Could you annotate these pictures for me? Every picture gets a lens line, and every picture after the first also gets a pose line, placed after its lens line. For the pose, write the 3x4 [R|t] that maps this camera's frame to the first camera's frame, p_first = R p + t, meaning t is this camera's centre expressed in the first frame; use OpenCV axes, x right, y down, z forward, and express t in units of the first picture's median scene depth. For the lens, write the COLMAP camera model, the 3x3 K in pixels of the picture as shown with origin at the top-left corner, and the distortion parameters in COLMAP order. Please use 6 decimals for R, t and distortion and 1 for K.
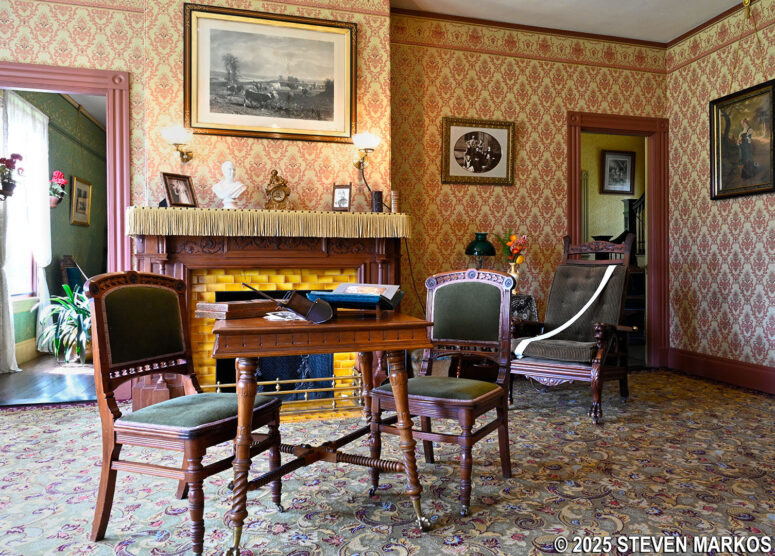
lens RADIAL K [[521.7, 0, 389.2], [0, 521.7, 276.2], [0, 0, 1]] dist [0.003403, -0.000055]
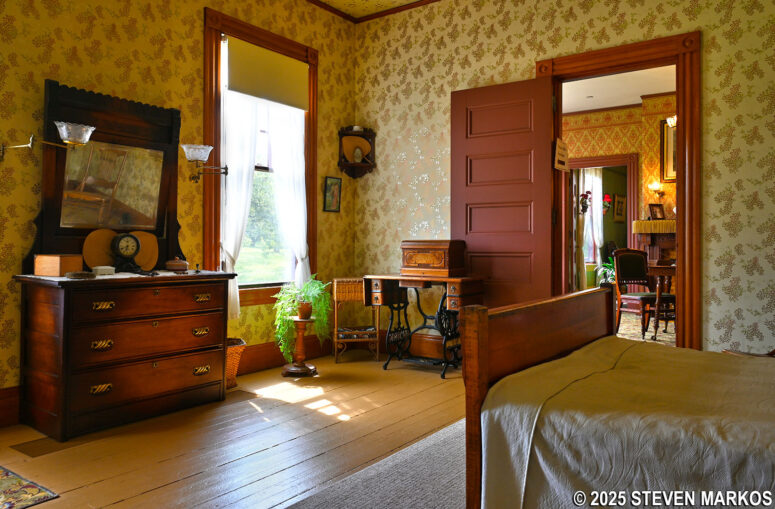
lens RADIAL K [[612.3, 0, 389.0], [0, 612.3, 252.6], [0, 0, 1]] dist [-0.016455, -0.002421]
pose [[0.608485, 0.009389, -0.793510, 0.851861], [-0.012259, 0.999922, 0.002431, 0.006937], [0.793471, 0.008249, 0.608553, -1.286711]]
